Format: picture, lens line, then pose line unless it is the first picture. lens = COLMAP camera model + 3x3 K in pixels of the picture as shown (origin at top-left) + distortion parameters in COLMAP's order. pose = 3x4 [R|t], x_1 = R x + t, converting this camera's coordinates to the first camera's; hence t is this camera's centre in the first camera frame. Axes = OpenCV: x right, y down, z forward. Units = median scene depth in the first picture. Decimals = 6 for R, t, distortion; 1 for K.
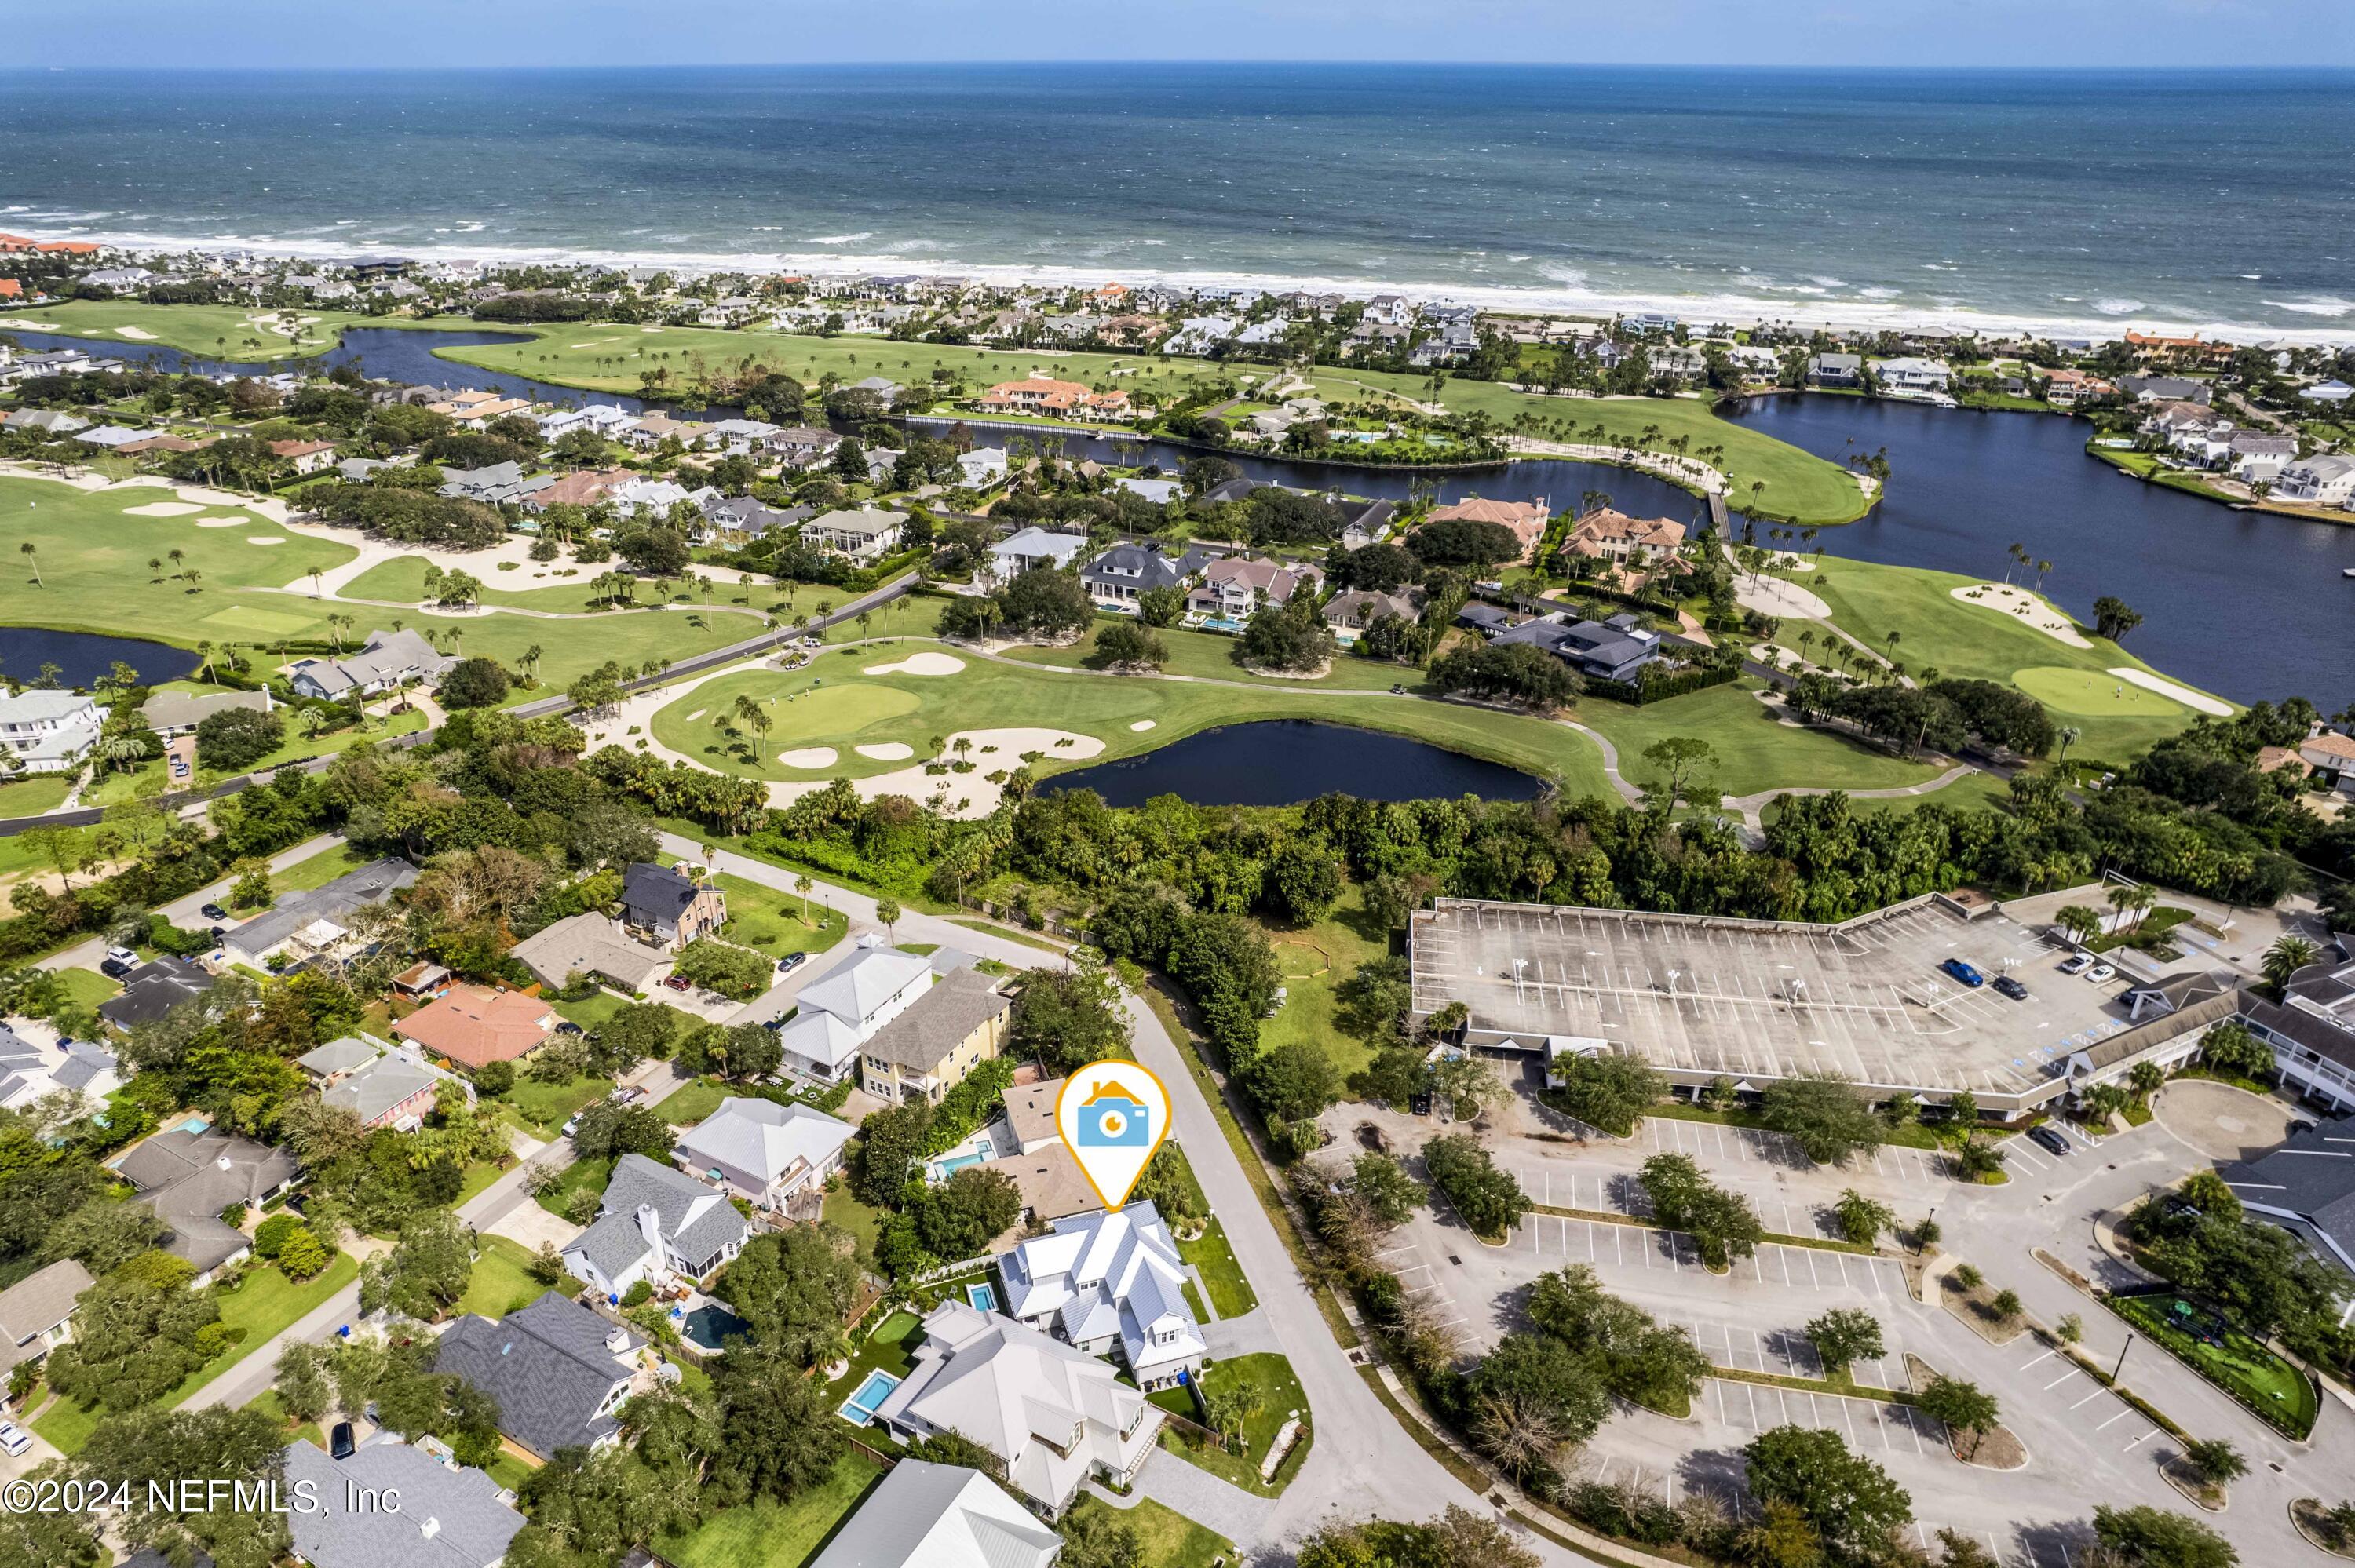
lens RADIAL K [[1551.8, 0, 1188.1], [0, 1551.8, 782.3], [0, 0, 1]] dist [-0.010160, -0.000120]
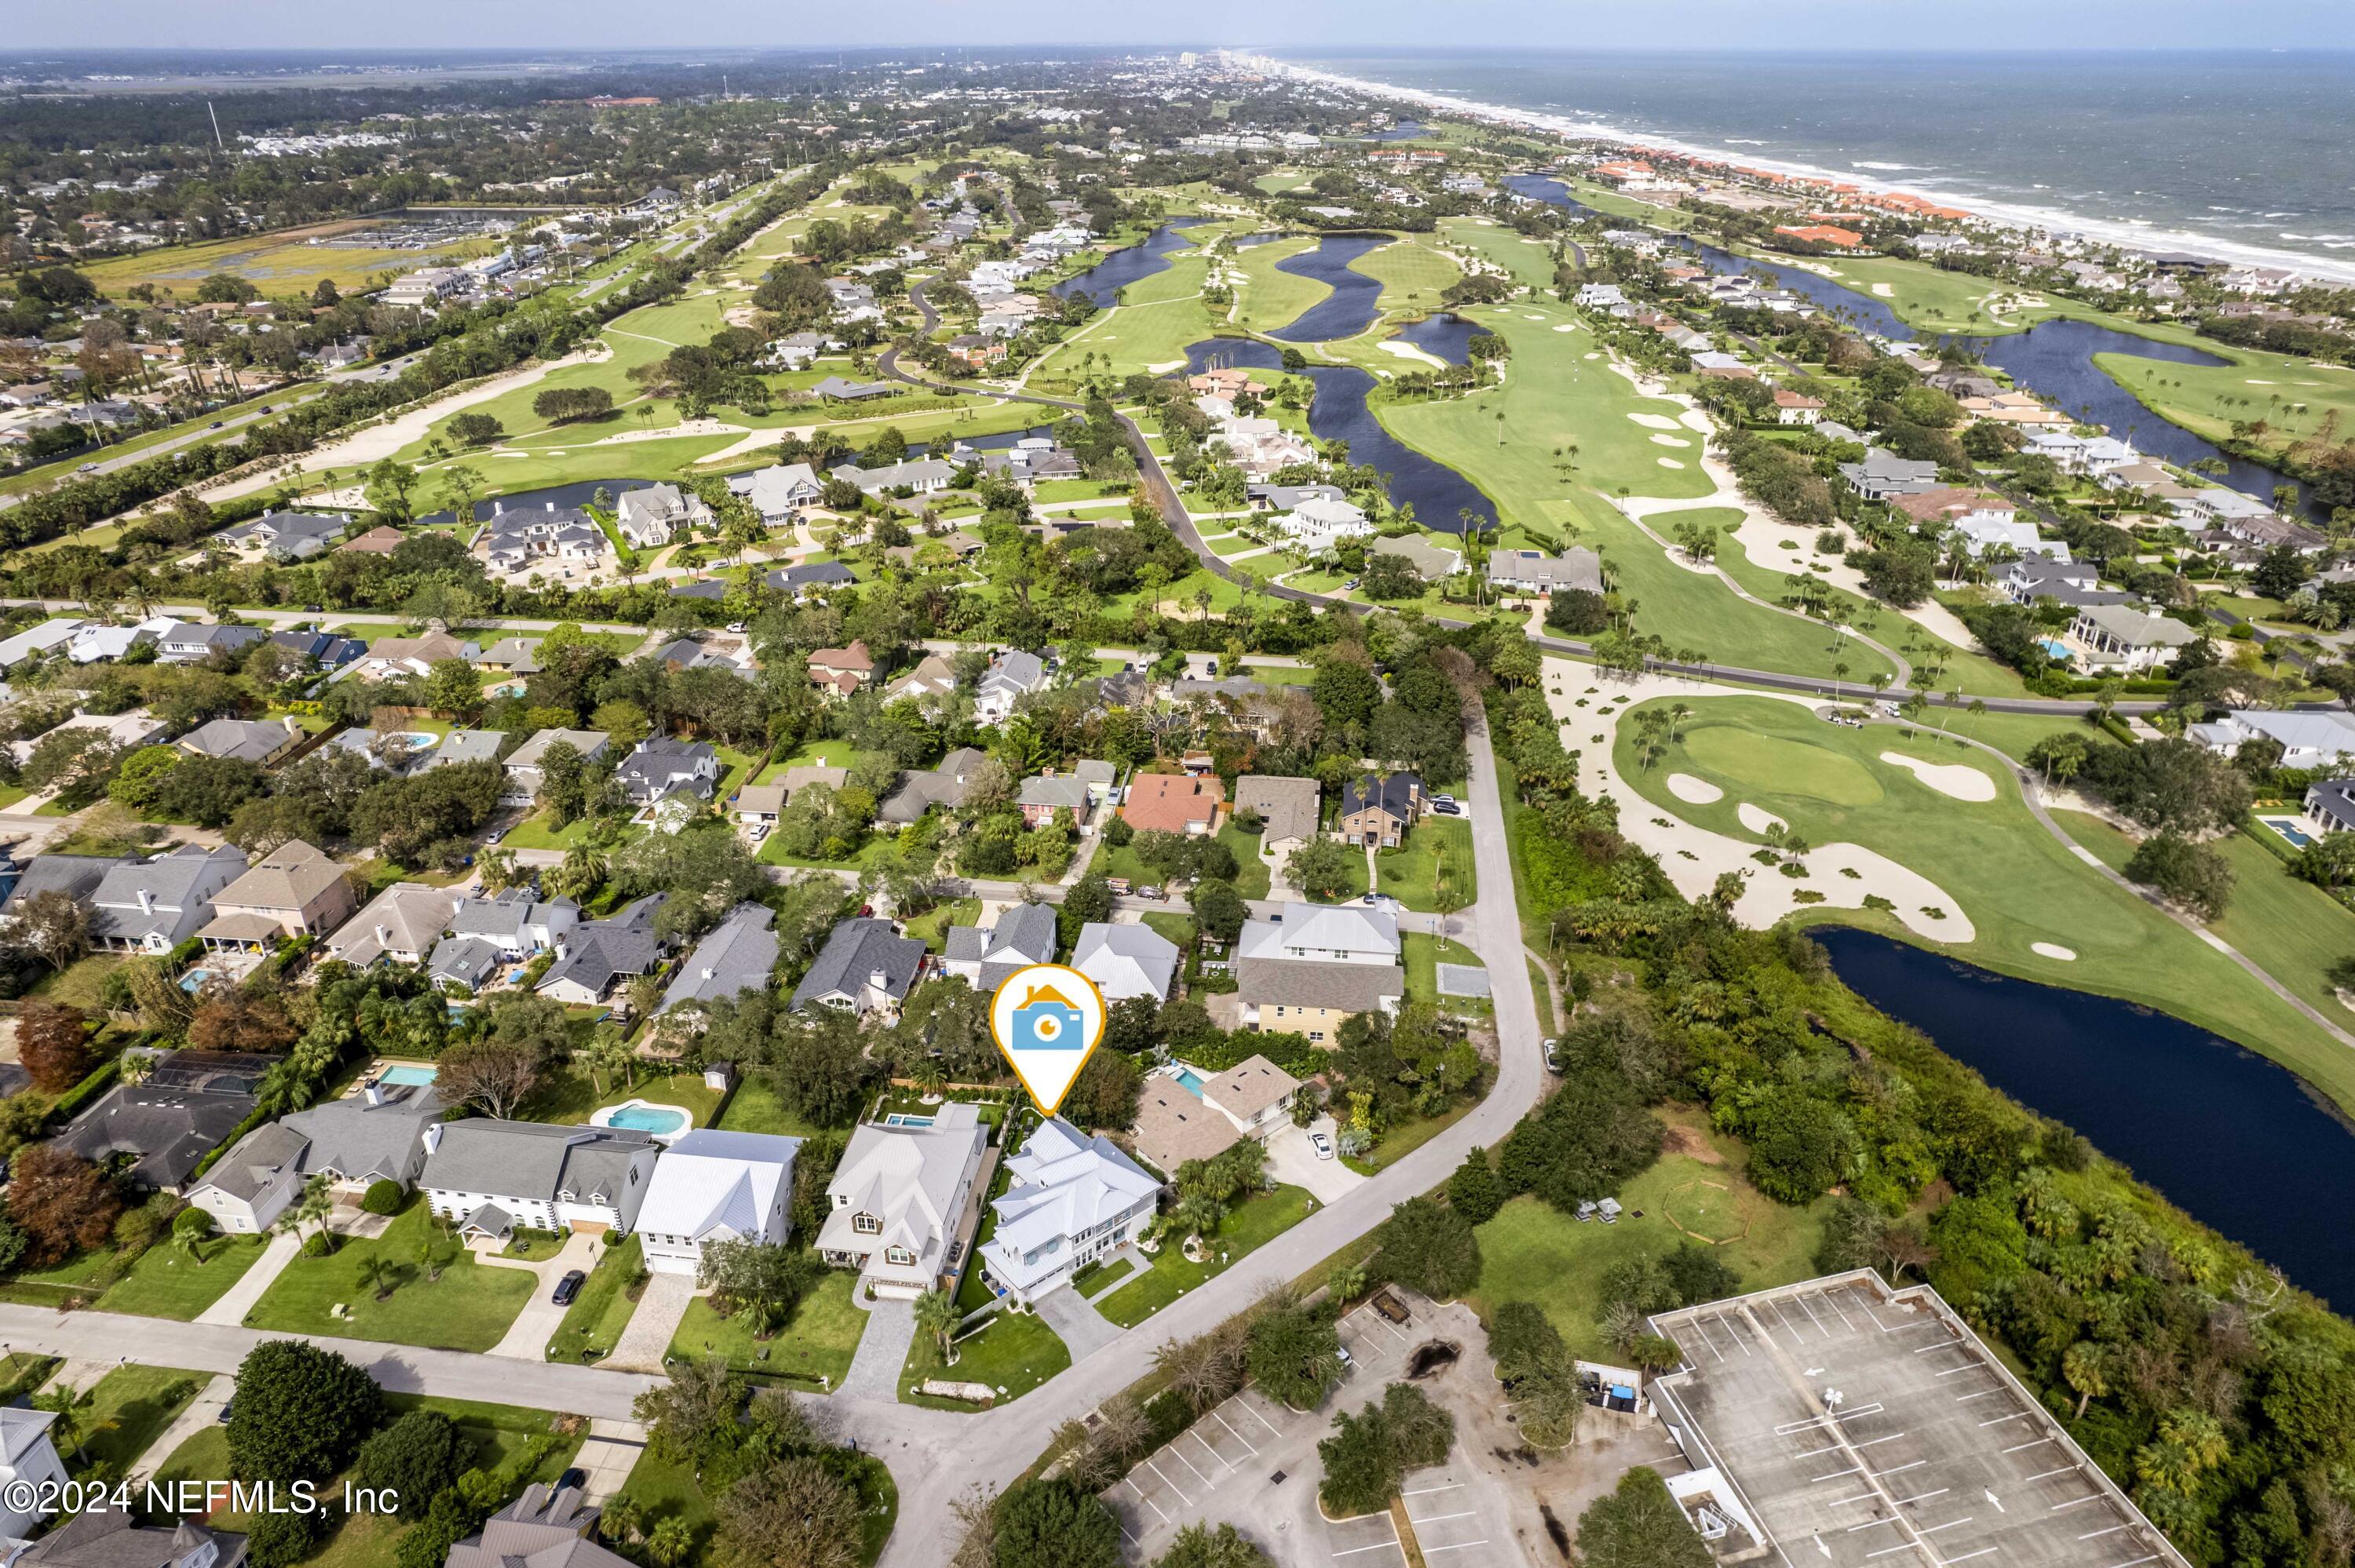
lens RADIAL K [[1551.8, 0, 1188.1], [0, 1551.8, 782.3], [0, 0, 1]] dist [-0.010160, -0.000120]
pose [[0.372827, 0.419217, -0.827803, 0.736498], [-0.409860, 0.874779, 0.258413, -0.238314], [0.832475, 0.242940, 0.497961, 0.463668]]
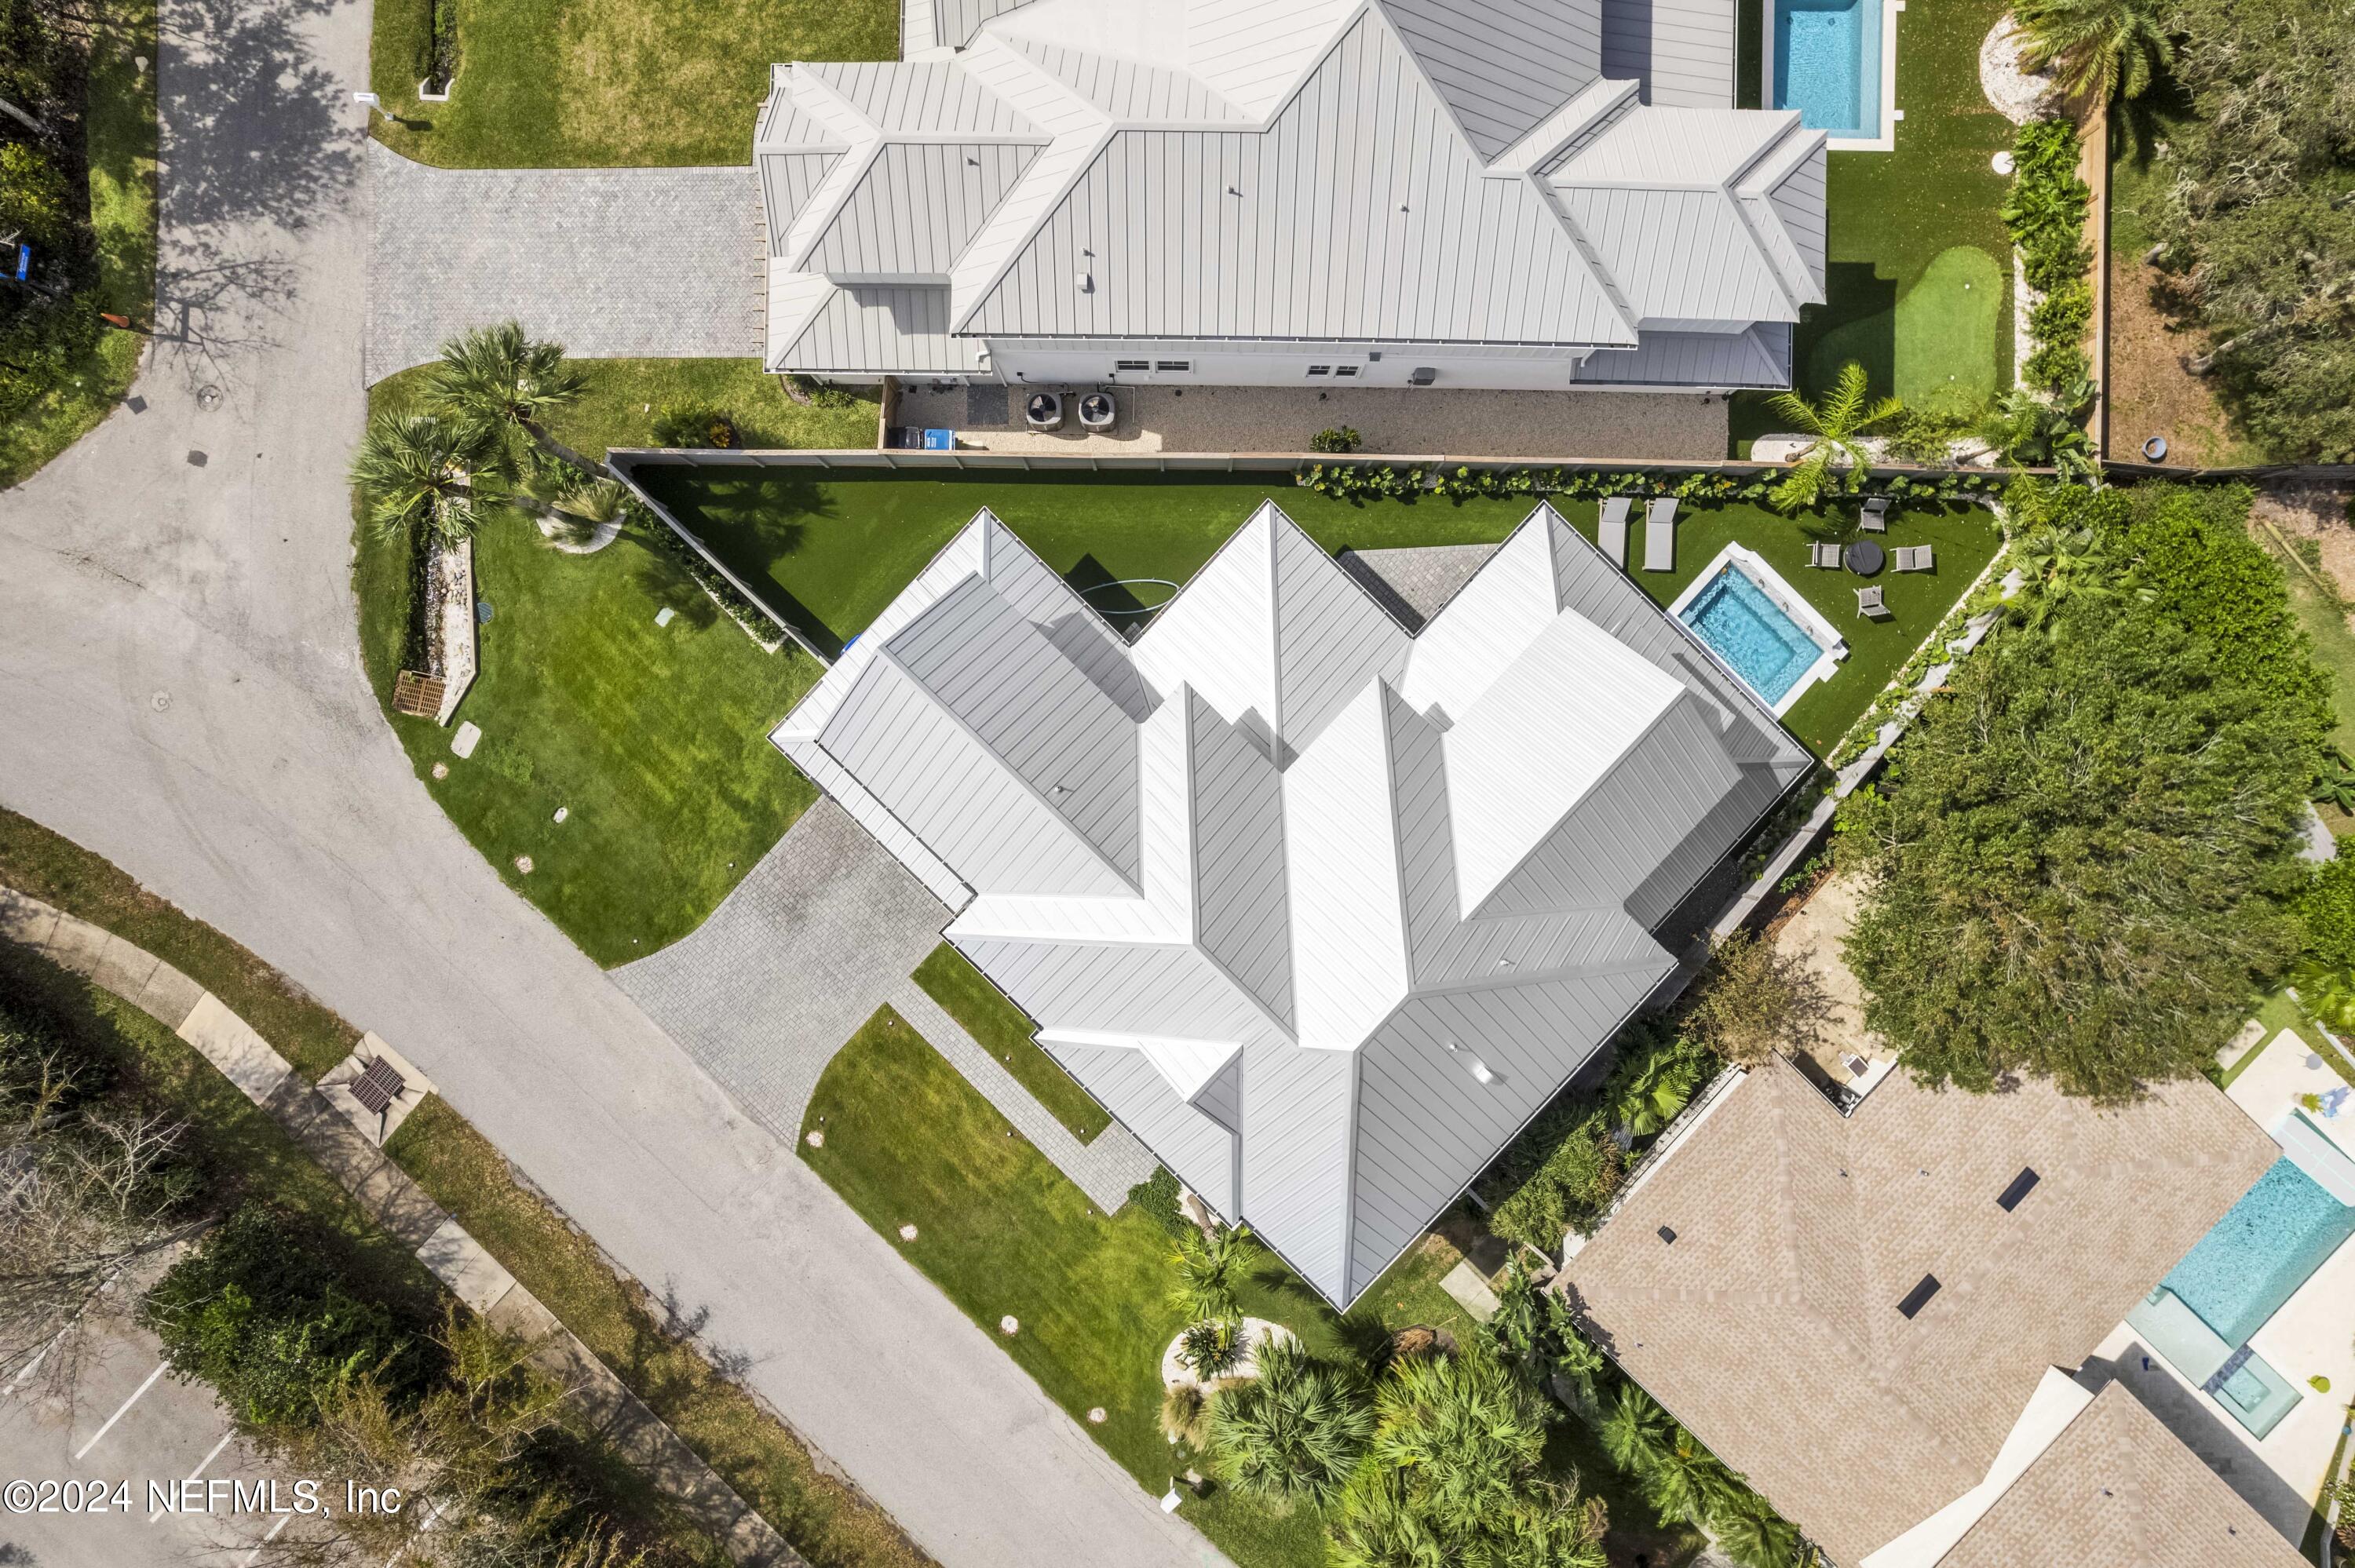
lens RADIAL K [[1551.8, 0, 1188.1], [0, 1551.8, 782.3], [0, 0, 1]] dist [-0.010160, -0.000120]
pose [[-0.885458, 0.464695, 0.004713, -0.042790], [-0.205595, -0.400808, 0.892796, 0.116884], [0.416767, 0.789564, 0.450437, 0.870631]]
